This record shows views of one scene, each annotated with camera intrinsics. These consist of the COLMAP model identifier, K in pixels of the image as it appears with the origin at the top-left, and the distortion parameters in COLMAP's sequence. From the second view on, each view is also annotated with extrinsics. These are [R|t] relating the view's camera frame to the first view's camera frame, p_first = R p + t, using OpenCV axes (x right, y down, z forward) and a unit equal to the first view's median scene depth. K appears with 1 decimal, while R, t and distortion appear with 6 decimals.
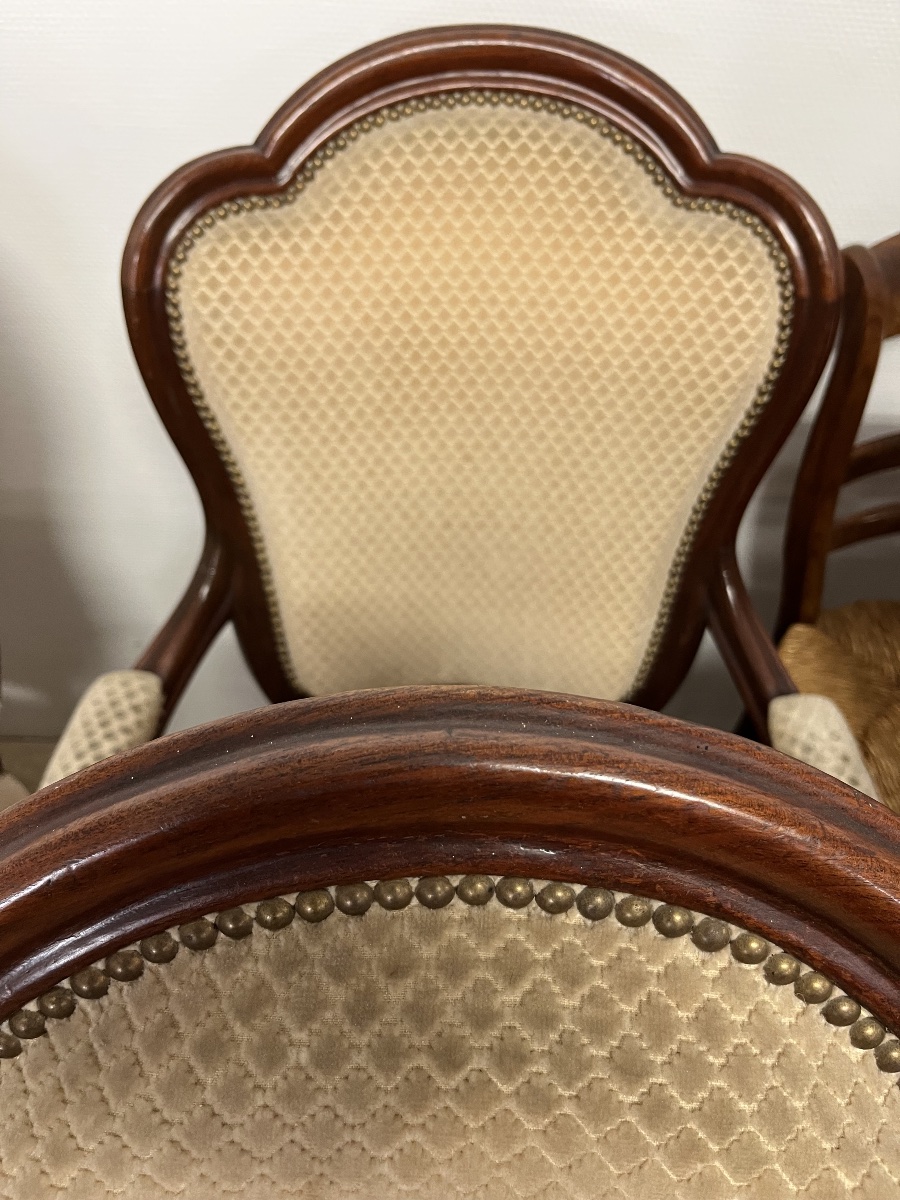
lens RADIAL K [[953.0, 0, 441.7], [0, 953.0, 599.5], [0, 0, 1]] dist [-0.001322, 0.001765]
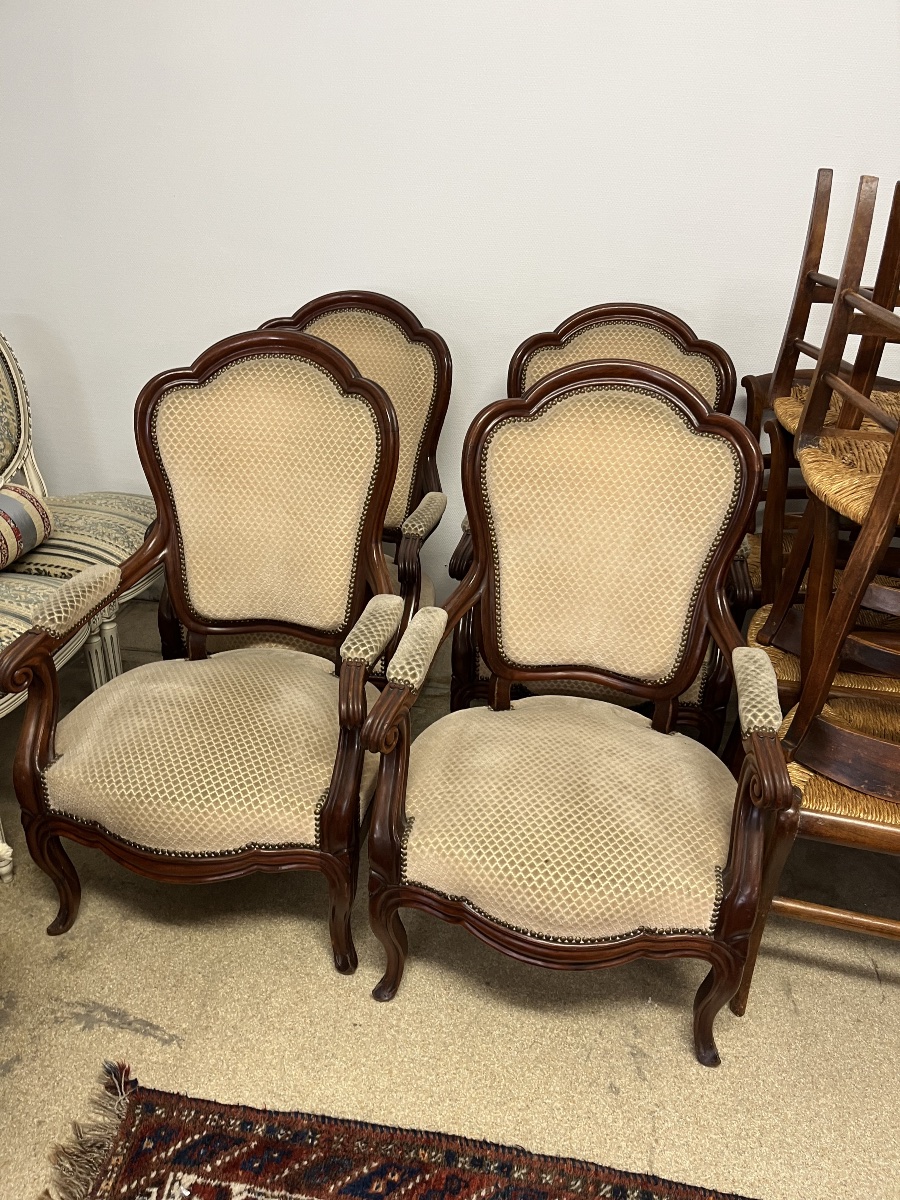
lens RADIAL K [[920.5, 0, 454.4], [0, 920.5, 610.2], [0, 0, 1]] dist [0.074169, -0.129055]
pose [[0.989793, 0.075012, -0.121176, -0.076214], [-0.107262, 0.951952, -0.286849, 1.402719], [0.093837, 0.296919, 0.950281, -1.803032]]
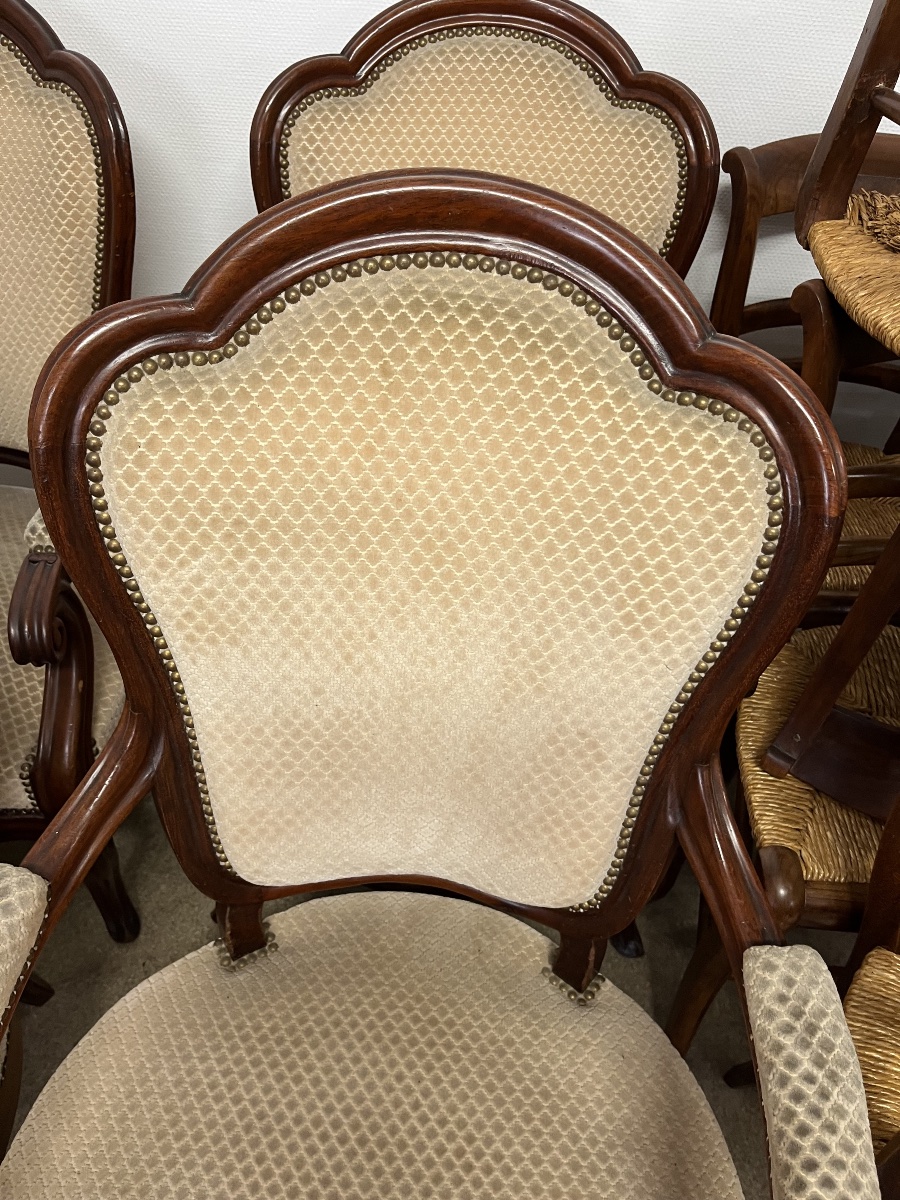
lens RADIAL K [[920.5, 0, 454.4], [0, 920.5, 610.2], [0, 0, 1]] dist [0.074169, -0.129055]
pose [[0.999166, 0.040632, -0.004164, 0.029542], [-0.040719, 0.998893, -0.023541, 0.452558], [0.003203, 0.023691, 0.999714, -0.486379]]
